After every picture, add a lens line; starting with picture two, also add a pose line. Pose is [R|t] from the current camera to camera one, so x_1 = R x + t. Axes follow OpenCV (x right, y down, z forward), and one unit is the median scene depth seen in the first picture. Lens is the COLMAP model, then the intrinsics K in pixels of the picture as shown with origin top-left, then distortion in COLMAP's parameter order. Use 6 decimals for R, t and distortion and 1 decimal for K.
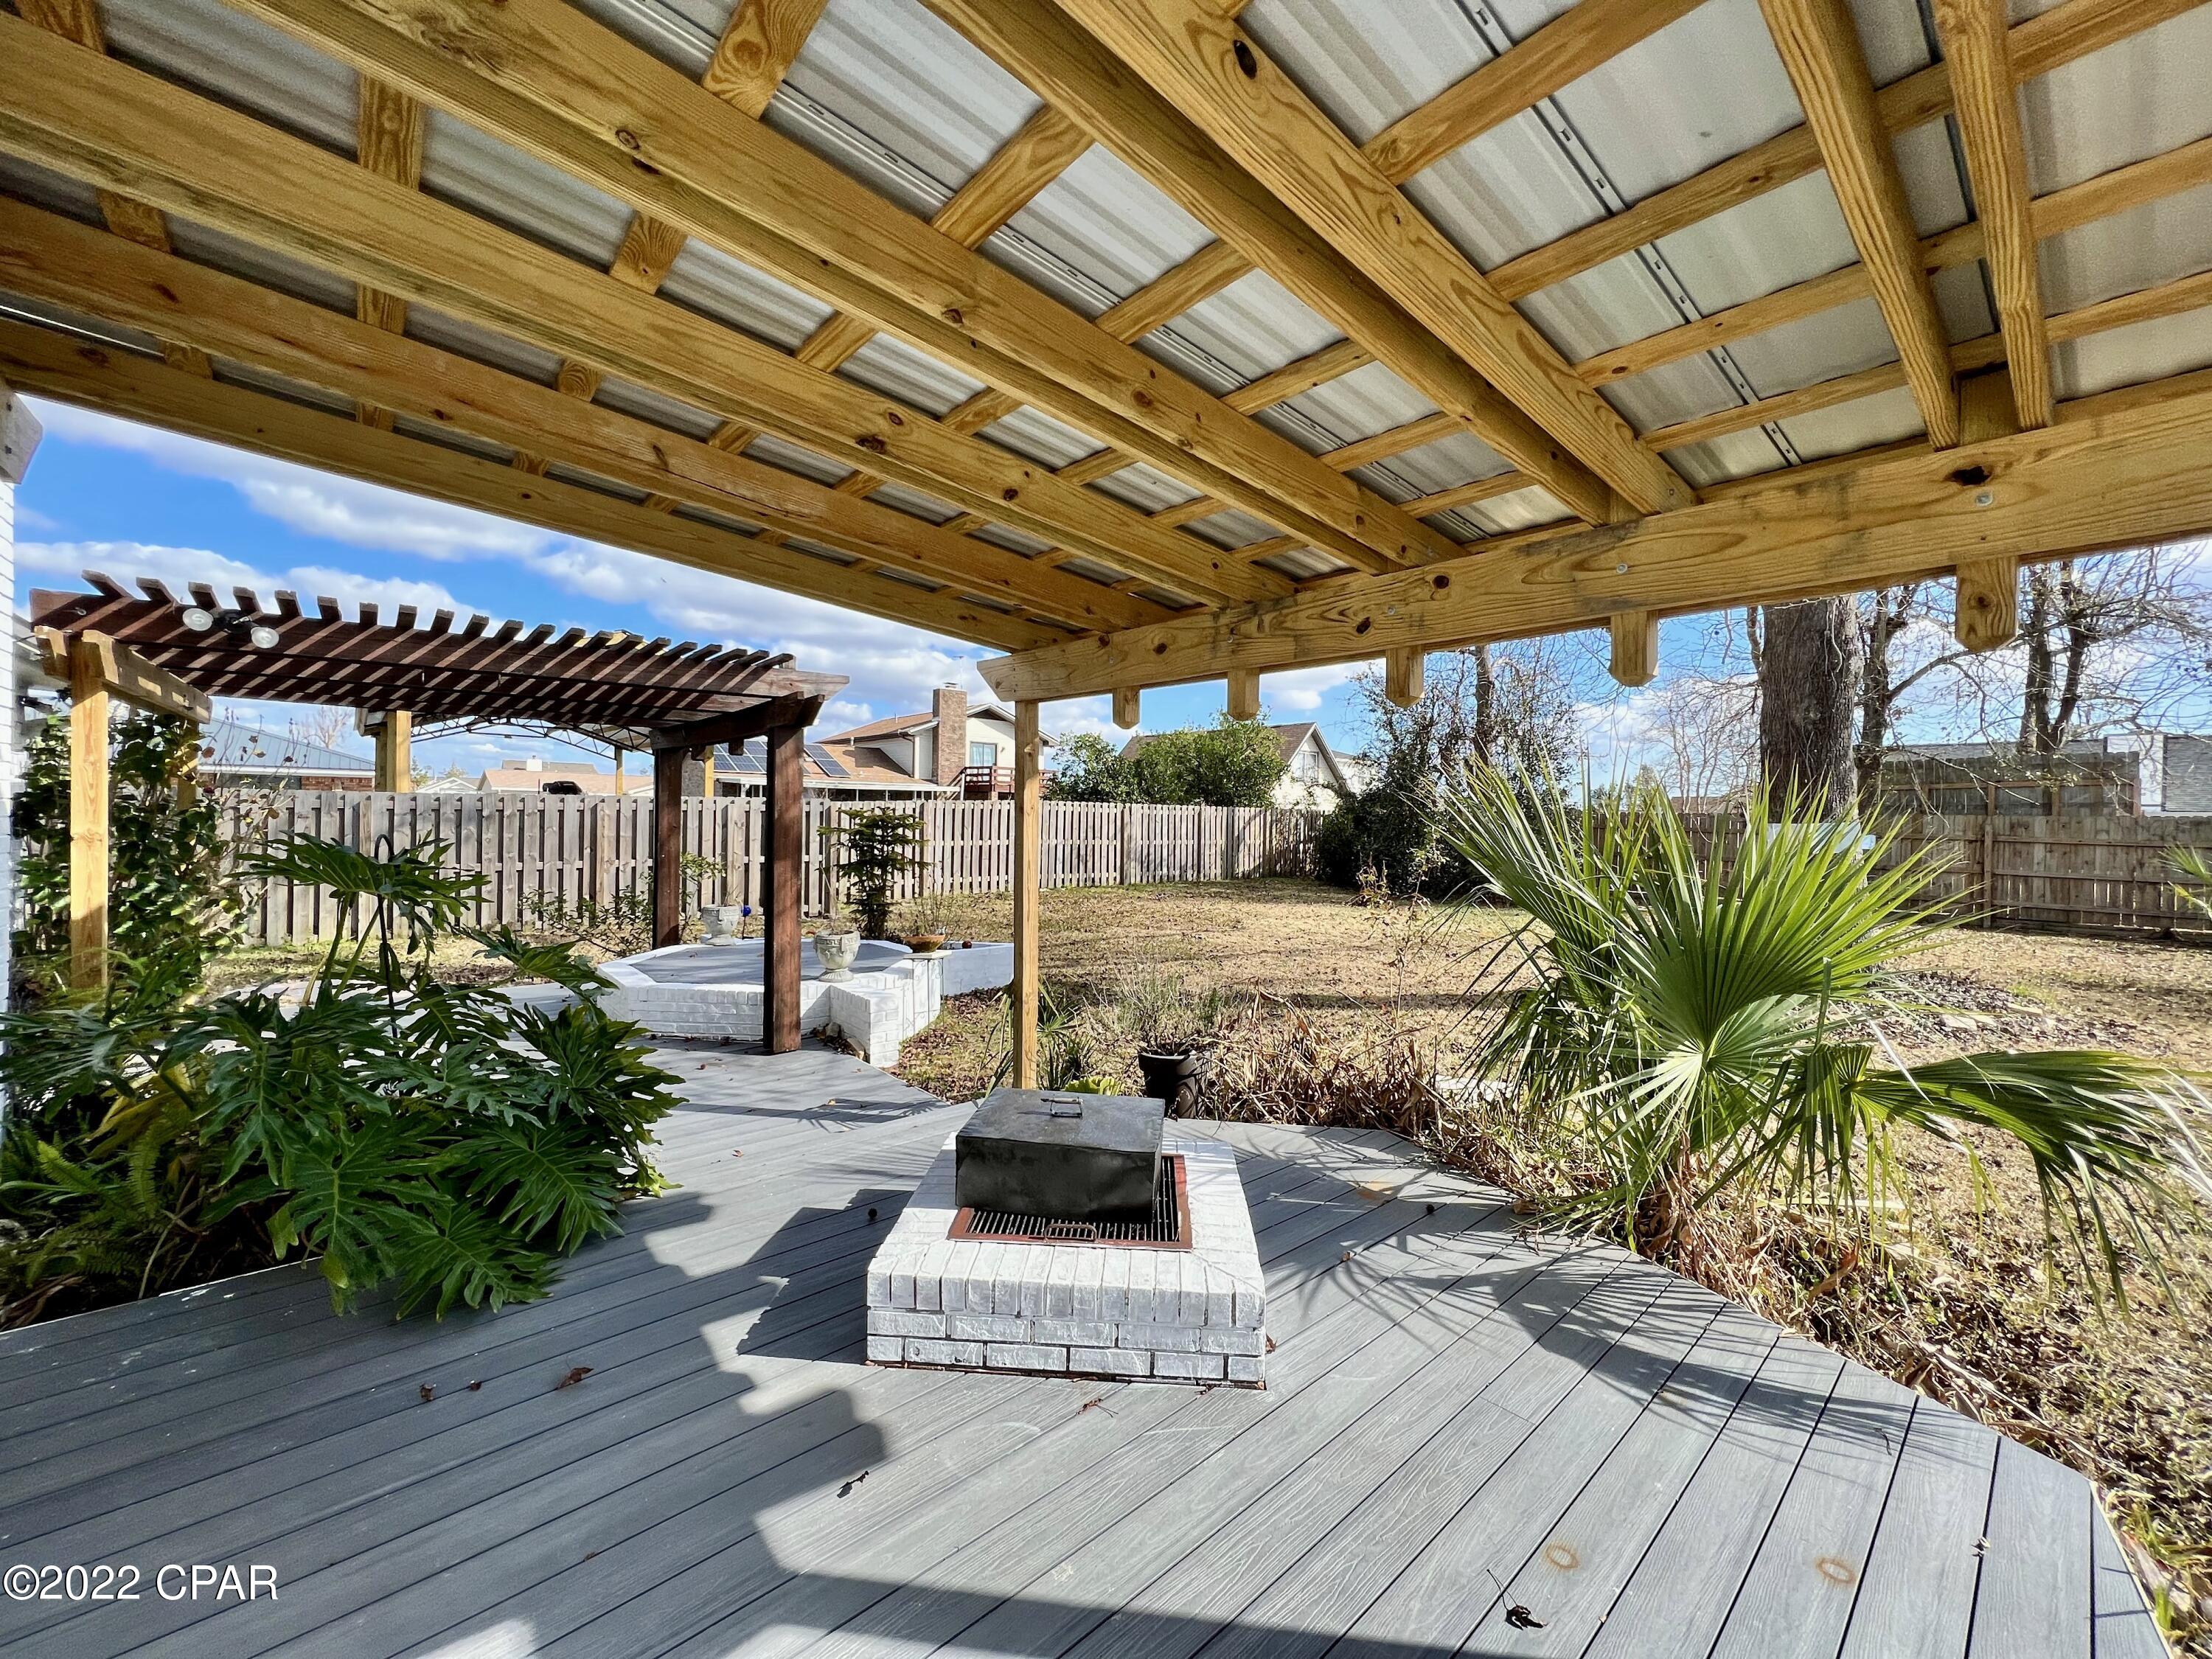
lens RADIAL K [[870.6, 0, 1106.0], [0, 870.6, 829.5], [0, 0, 1]] dist [0.030306, 0.000123]
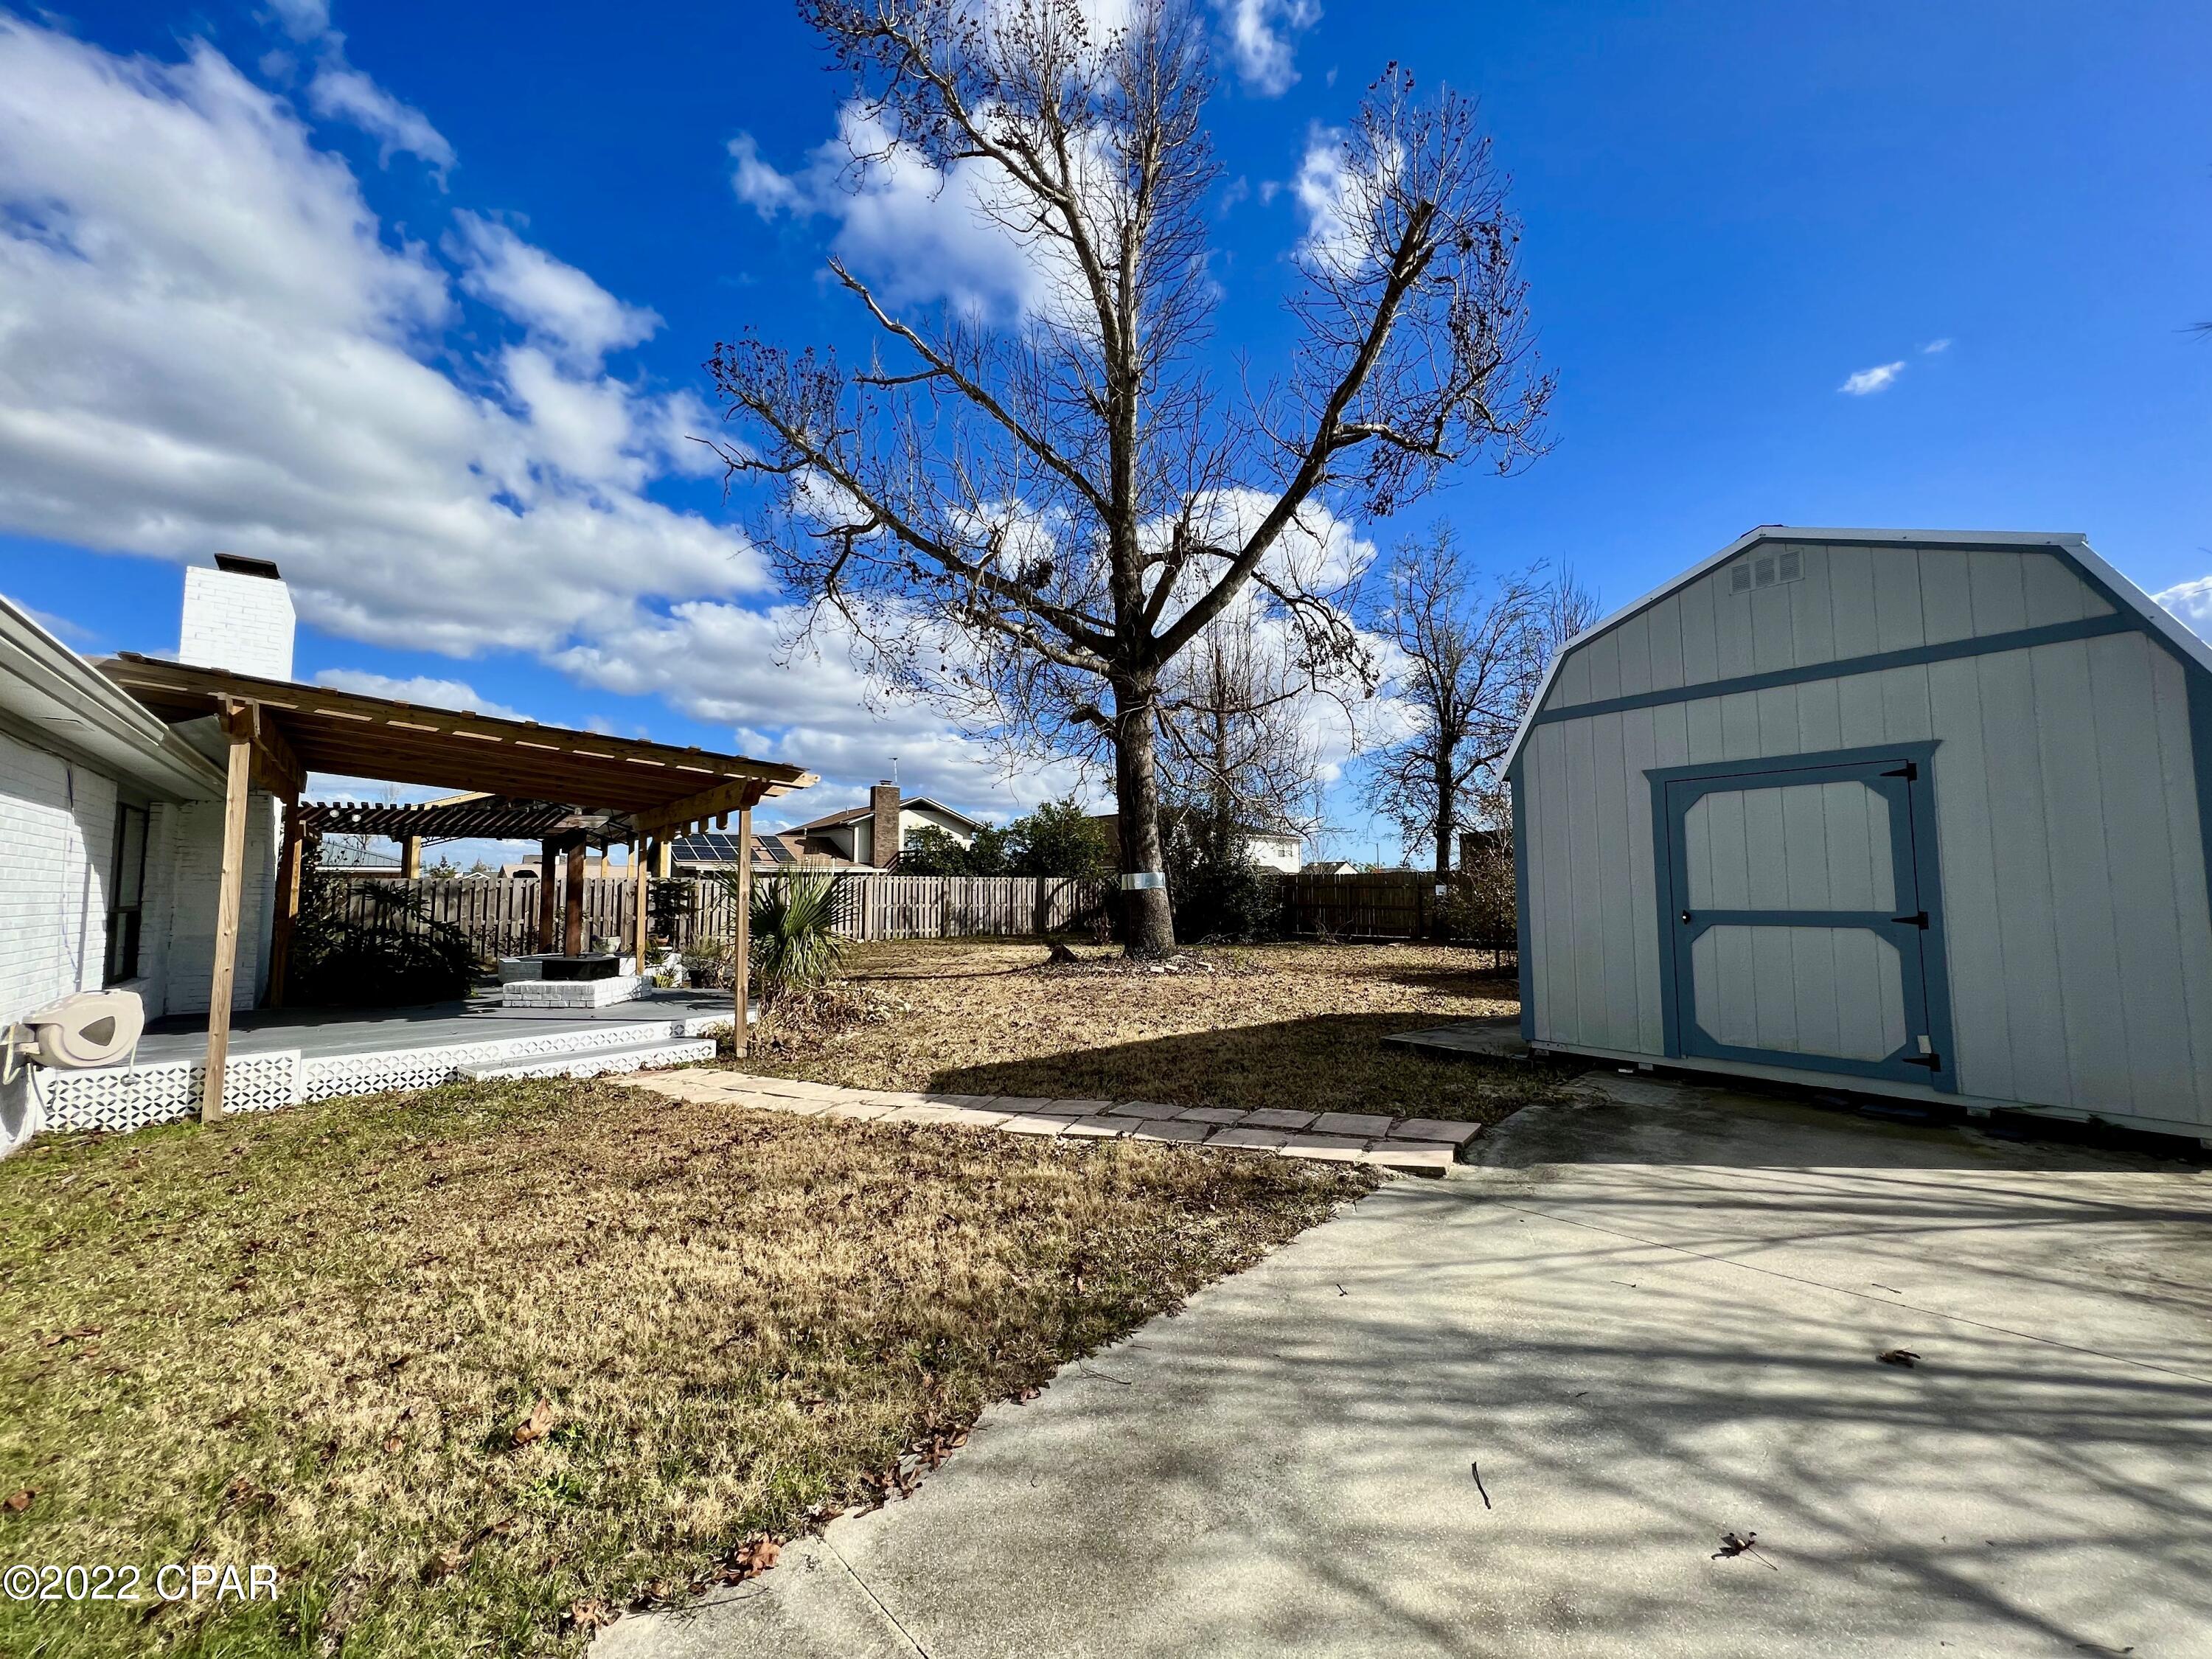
lens RADIAL K [[843.5, 0, 1100.3], [0, 843.5, 839.7], [0, 0, 1]] dist [-0.000776, -0.000083]
pose [[0.999603, -0.027269, -0.007120, 0.279437], [0.026620, 0.996499, -0.079250, 0.023703], [0.009256, 0.079029, 0.996829, -0.319283]]
